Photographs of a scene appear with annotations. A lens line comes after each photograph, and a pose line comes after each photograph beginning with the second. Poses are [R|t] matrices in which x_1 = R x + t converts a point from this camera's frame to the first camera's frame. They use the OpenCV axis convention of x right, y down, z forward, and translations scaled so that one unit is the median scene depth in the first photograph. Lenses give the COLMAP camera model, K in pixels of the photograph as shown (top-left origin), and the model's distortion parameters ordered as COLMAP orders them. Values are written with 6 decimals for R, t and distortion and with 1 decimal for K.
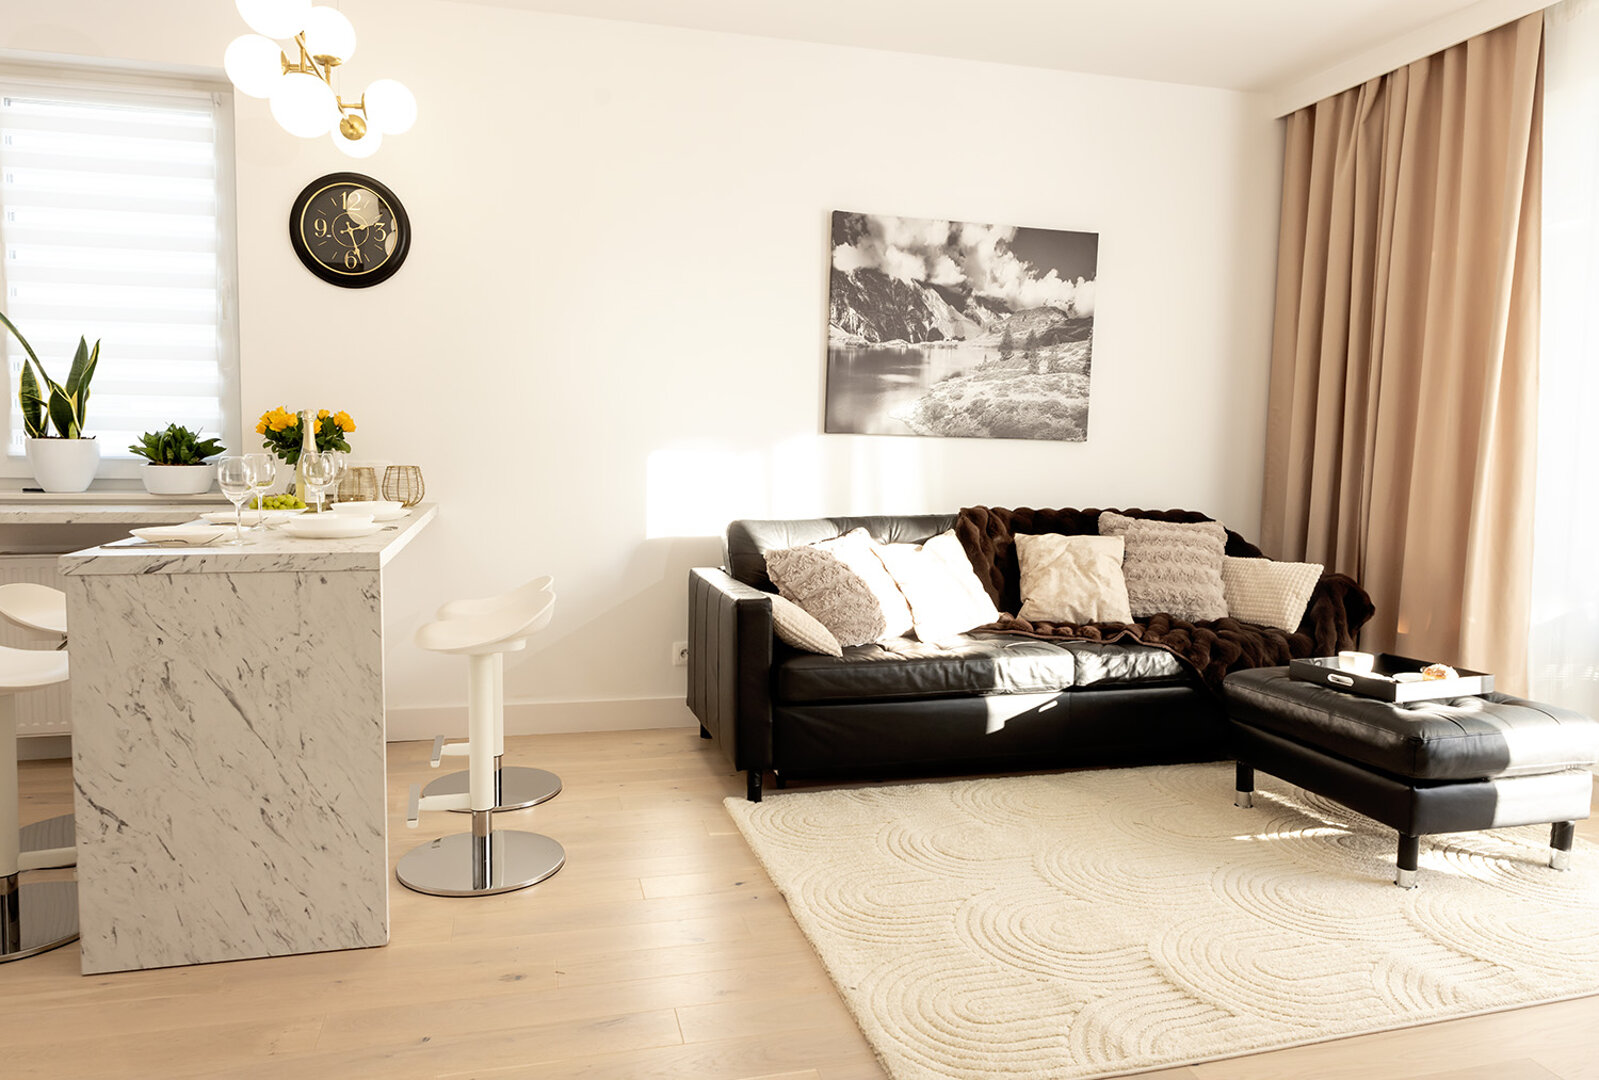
lens RADIAL K [[1086.1, 0, 800.5], [0, 1086.1, 541.7], [0, 0, 1]] dist [-0.005178, 0.003117]
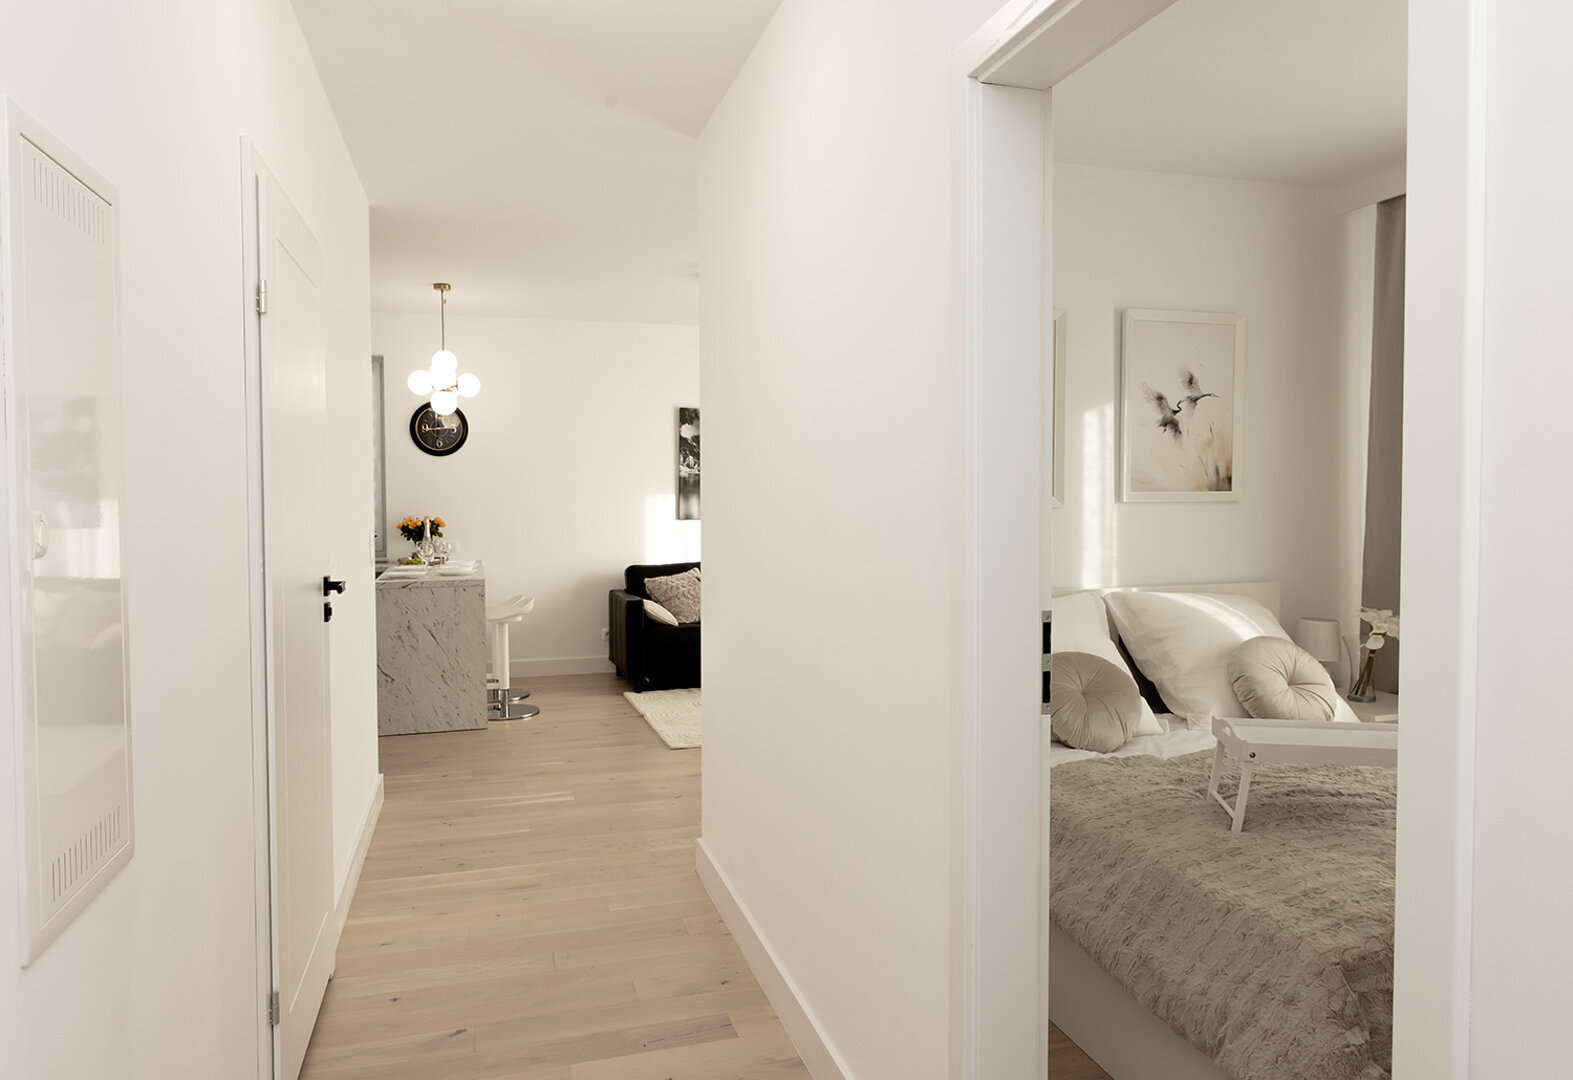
lens RADIAL K [[1099.0, 0, 794.8], [0, 1099.0, 531.3], [0, 0, 1]] dist [-0.005668, 0.005784]
pose [[0.999029, -0.021539, 0.038434, 0.179509], [0.023529, 0.998365, -0.052093, 0.033567], [-0.037249, 0.052947, 0.997902, -1.131992]]
